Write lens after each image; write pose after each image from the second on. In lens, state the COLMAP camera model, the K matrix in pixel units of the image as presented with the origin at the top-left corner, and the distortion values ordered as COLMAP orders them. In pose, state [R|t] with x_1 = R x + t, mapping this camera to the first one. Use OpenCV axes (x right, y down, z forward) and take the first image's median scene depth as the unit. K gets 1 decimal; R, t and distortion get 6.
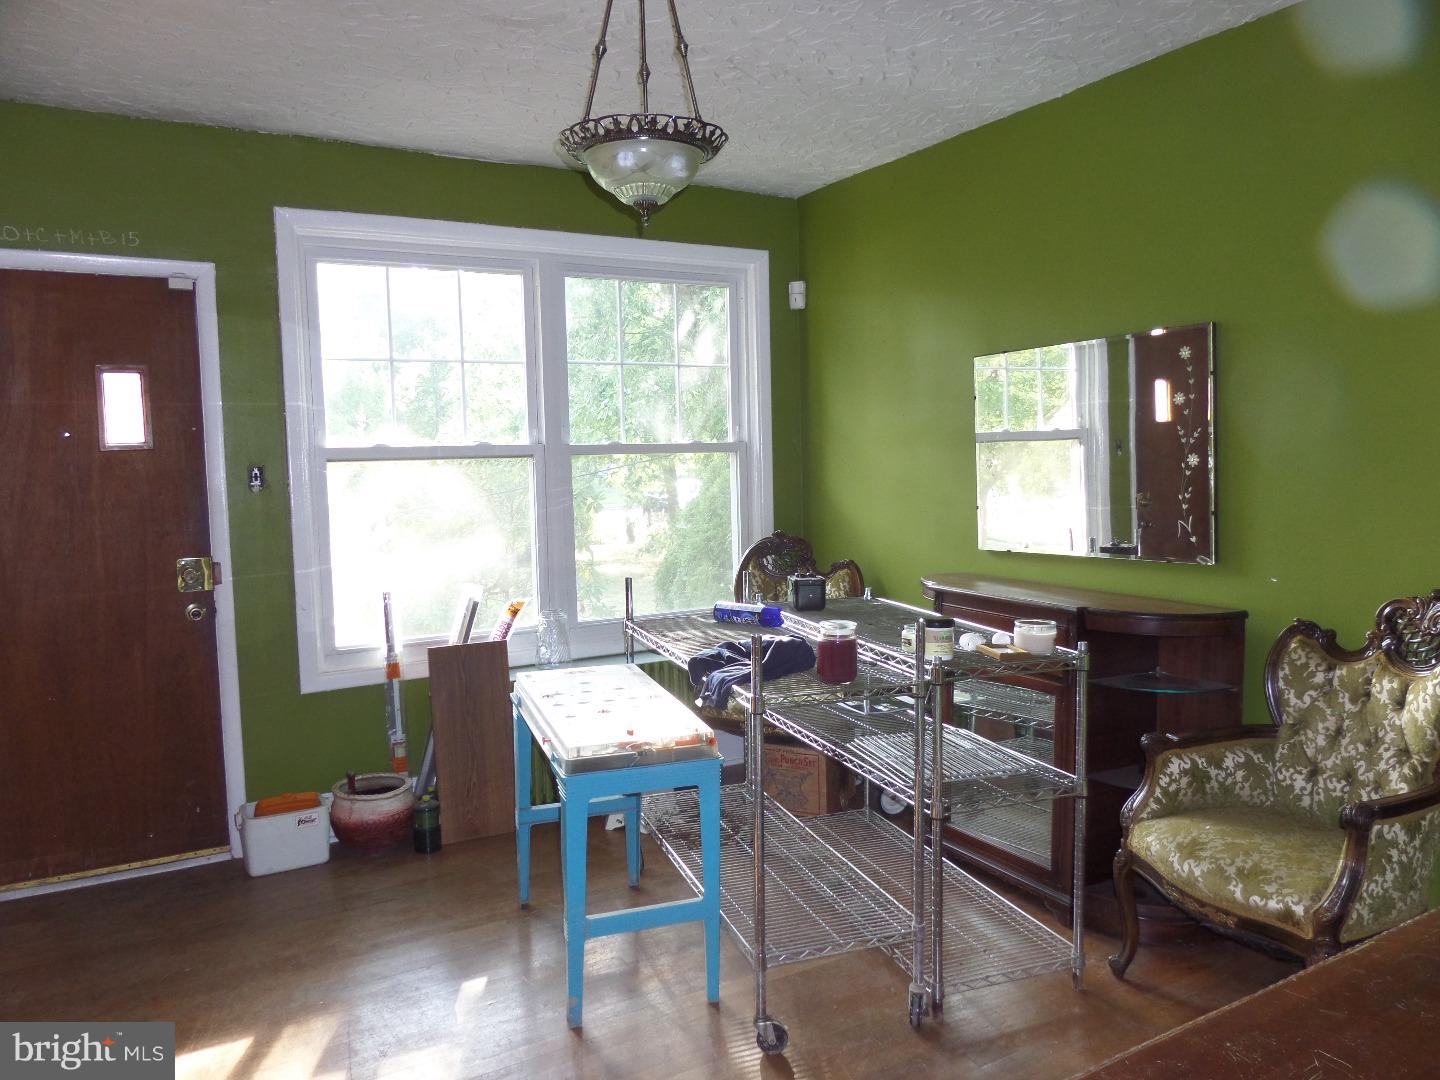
lens RADIAL K [[1024.2, 0, 694.6], [0, 1024.2, 532.2], [0, 0, 1]] dist [0.030940, -0.058792]
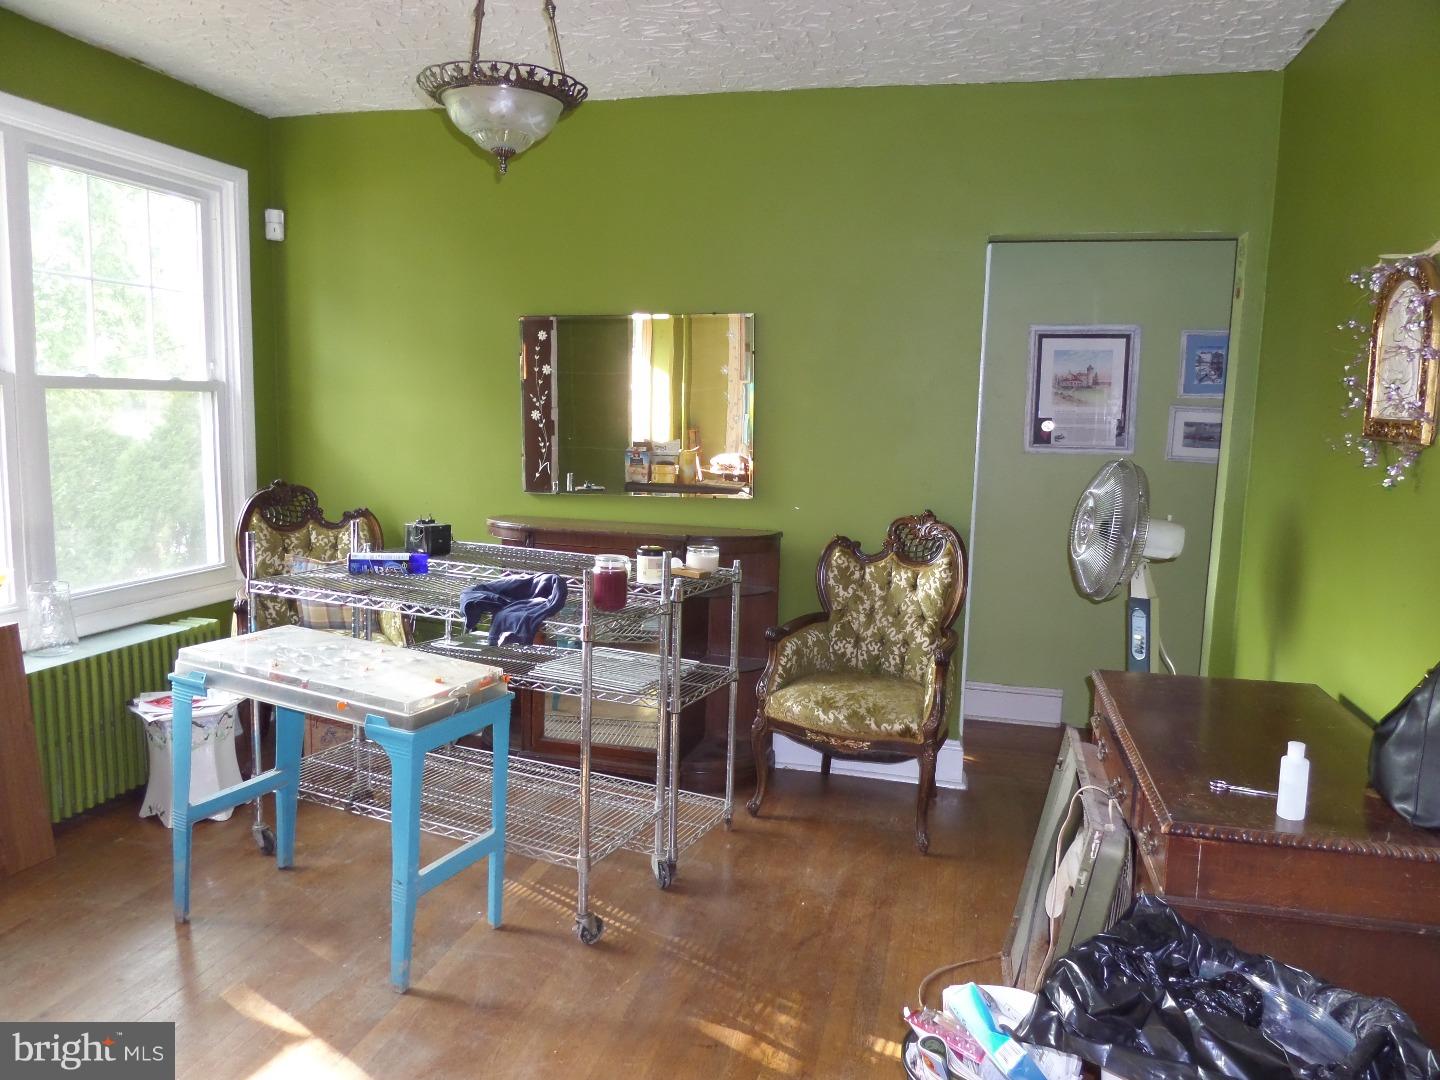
lens RADIAL K [[1024.2, 0, 694.6], [0, 1024.2, 532.2], [0, 0, 1]] dist [0.030940, -0.058792]
pose [[0.731745, -0.045985, 0.680026, -0.529190], [0.013756, 0.998515, 0.052720, 0.003885], [-0.681440, -0.029224, 0.731290, 0.113340]]
